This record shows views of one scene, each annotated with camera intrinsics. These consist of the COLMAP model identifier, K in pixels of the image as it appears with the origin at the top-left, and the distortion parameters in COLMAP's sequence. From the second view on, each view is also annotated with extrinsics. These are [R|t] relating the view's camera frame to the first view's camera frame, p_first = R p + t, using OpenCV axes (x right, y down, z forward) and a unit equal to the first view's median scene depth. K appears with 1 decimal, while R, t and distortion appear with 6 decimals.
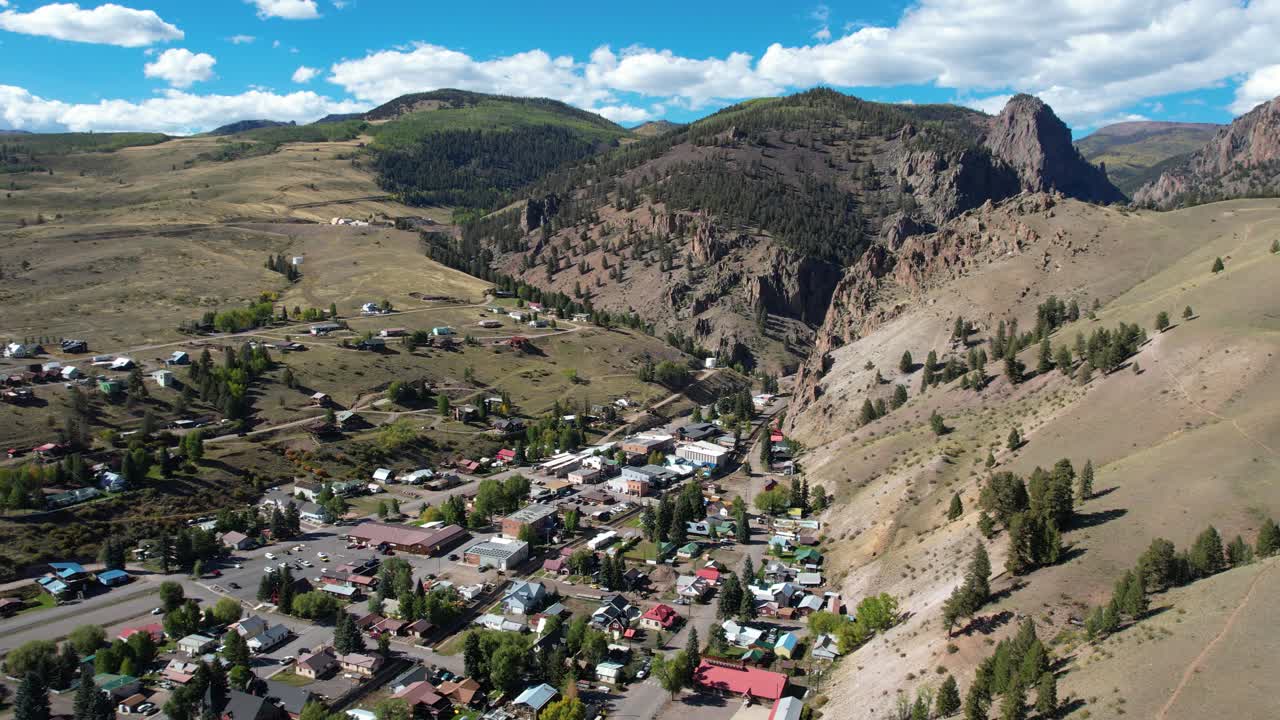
lens RADIAL K [[1087.6, 0, 639.7], [0, 1087.6, 356.8], [0, 0, 1]] dist [-0.005530, 0.008258]
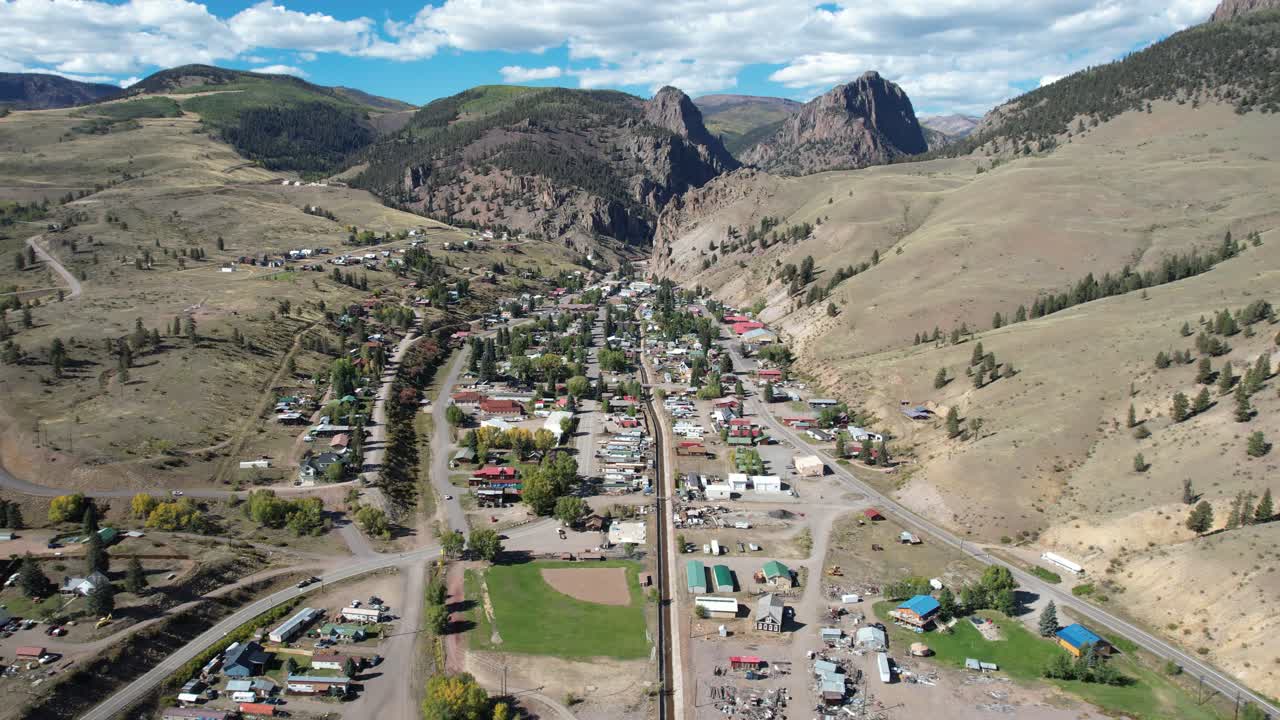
lens RADIAL K [[1087.6, 0, 639.5], [0, 1087.6, 361.4], [0, 0, 1]] dist [-0.005530, 0.008258]
pose [[0.931549, -0.067722, 0.357254, -0.377851], [0.050365, 0.997064, 0.057677, 0.055899], [-0.360111, -0.035736, 0.932225, -0.563242]]
